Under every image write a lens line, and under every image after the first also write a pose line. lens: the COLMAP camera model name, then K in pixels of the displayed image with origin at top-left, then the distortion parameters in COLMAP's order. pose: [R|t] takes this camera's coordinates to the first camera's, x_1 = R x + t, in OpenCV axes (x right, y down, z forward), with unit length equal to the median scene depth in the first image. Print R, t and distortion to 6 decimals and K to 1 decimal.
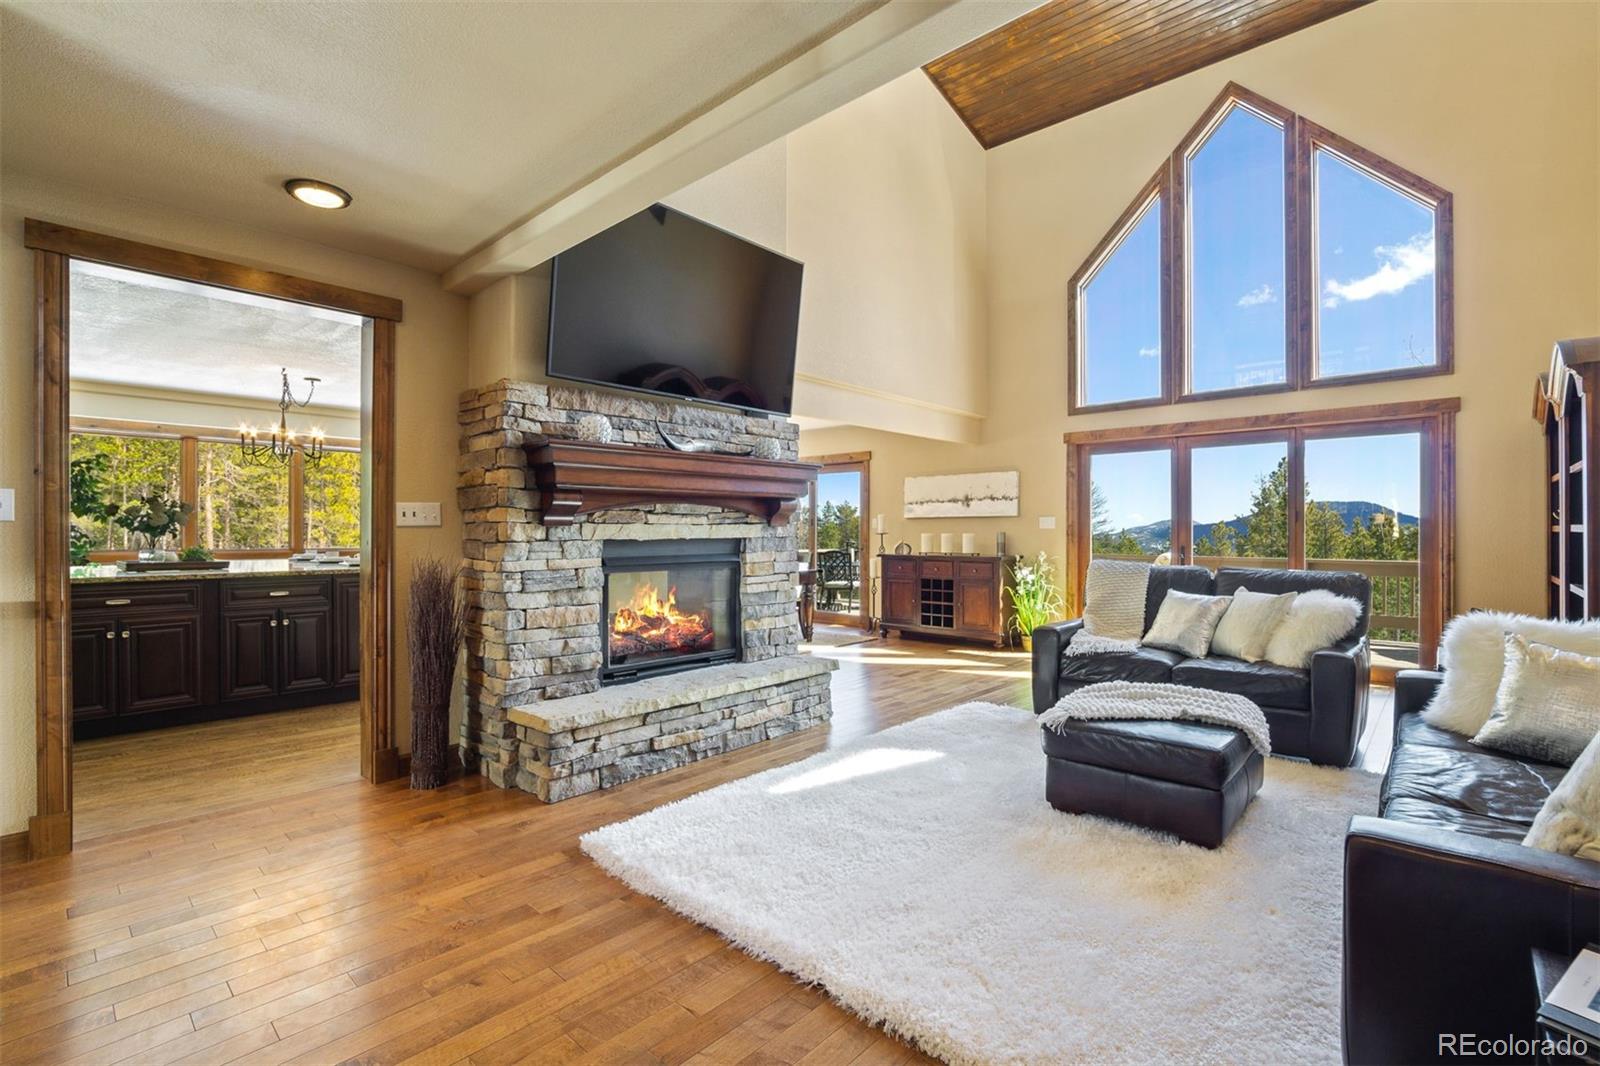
lens RADIAL K [[717.6, 0, 794.4], [0, 717.6, 527.3], [0, 0, 1]] dist [-0.029905, 0.004957]
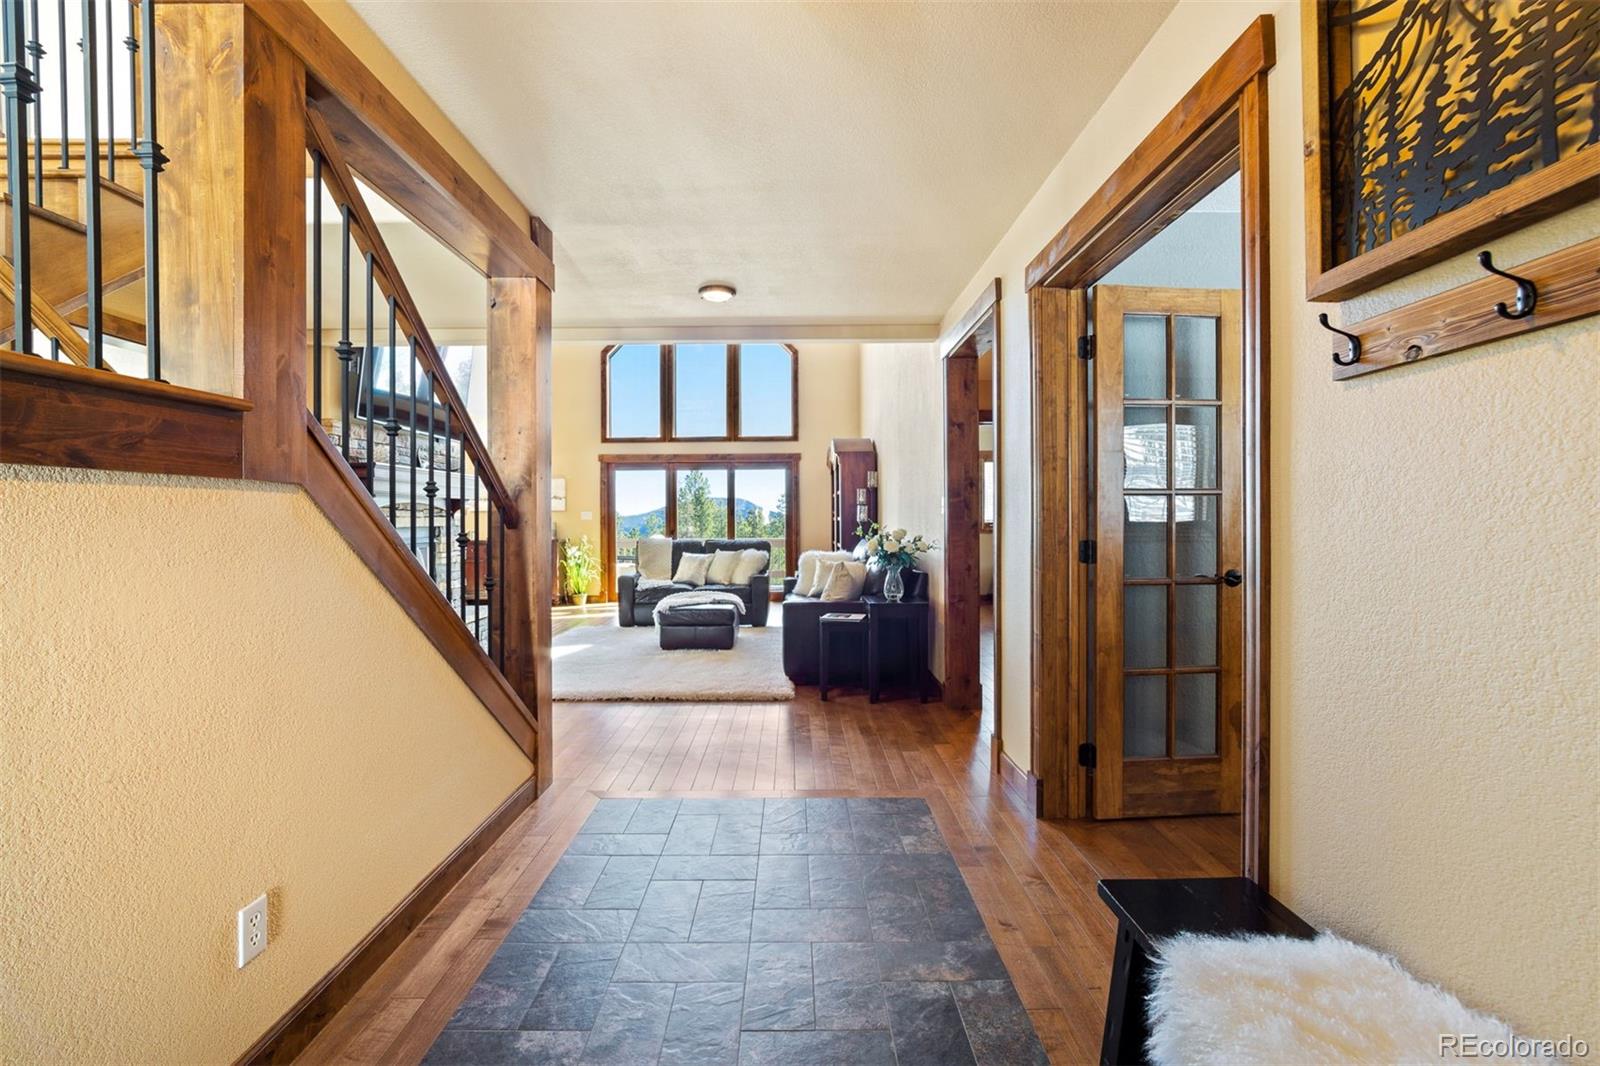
lens RADIAL K [[709.9, 0, 799.8], [0, 709.9, 523.4], [0, 0, 1]] dist [-0.051152, 0.015527]
pose [[0.719280, -0.003888, 0.694709, -0.319868], [-0.001131, 0.999976, 0.006768, -0.000342], [-0.694719, -0.005654, 0.719259, -0.317959]]
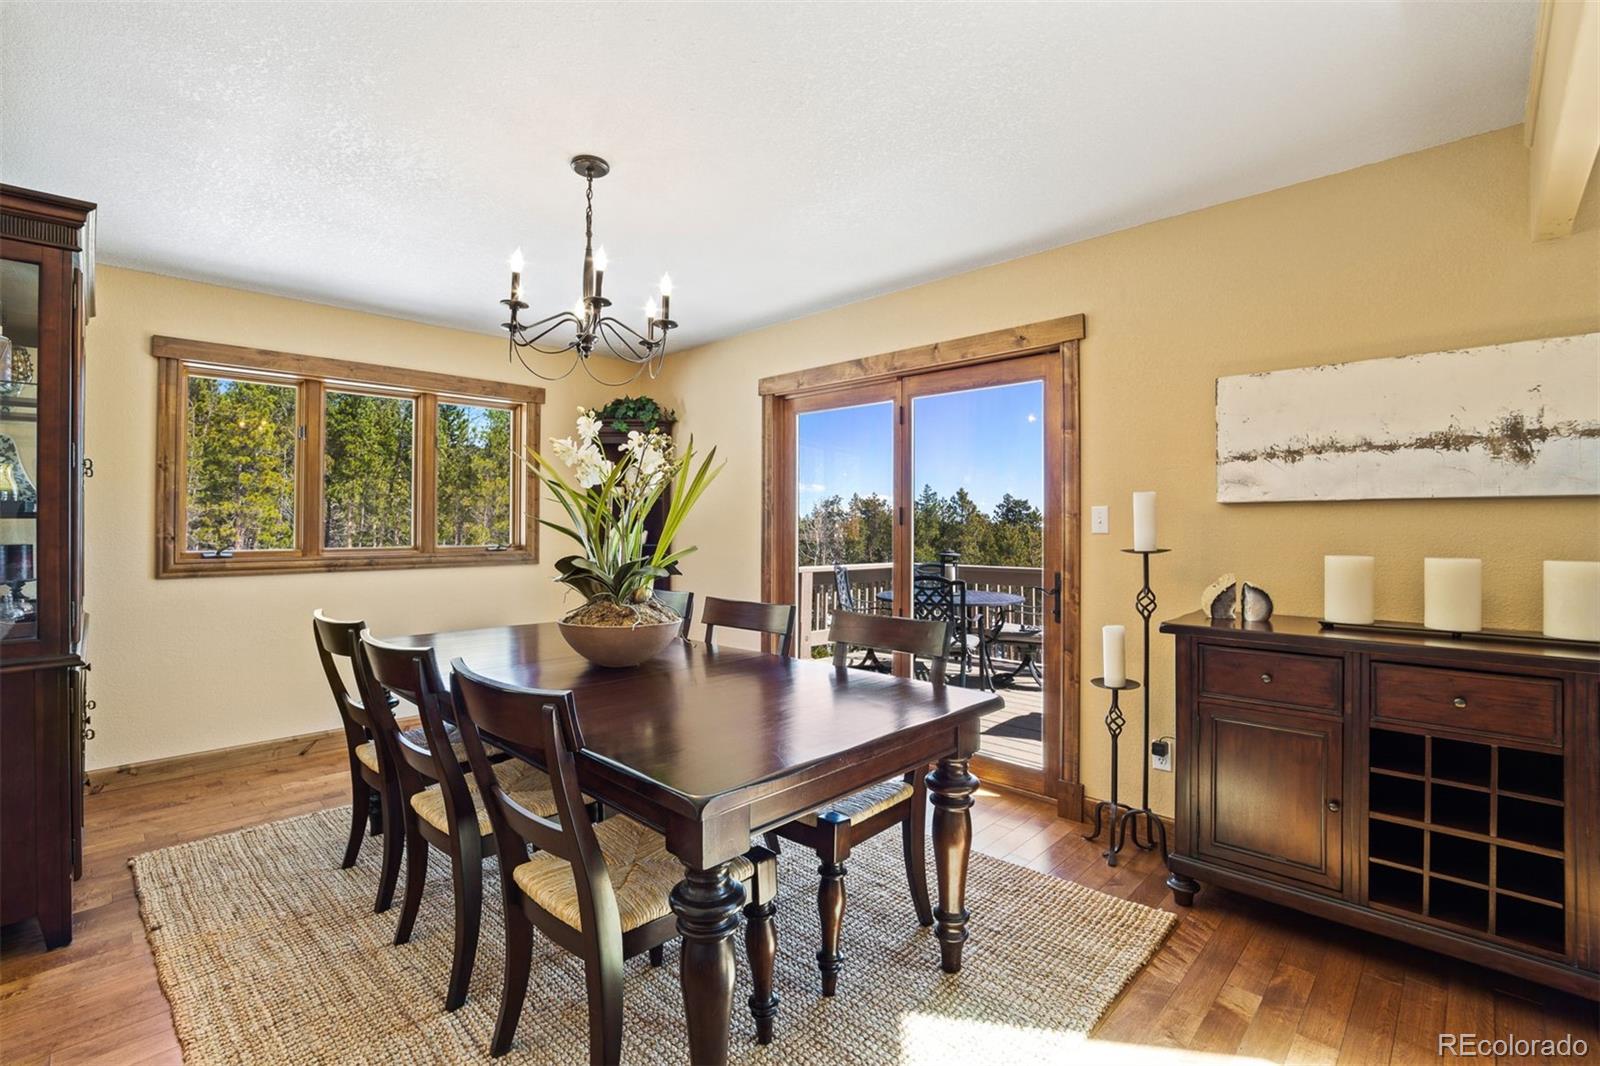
lens RADIAL K [[709.9, 0, 799.8], [0, 709.9, 523.4], [0, 0, 1]] dist [-0.051152, 0.015527]
pose [[0.999749, 0.001908, -0.022340, -0.031556], [-0.001834, 0.999993, 0.003344, -0.005545], [0.022346, -0.003302, 0.999745, 0.762573]]
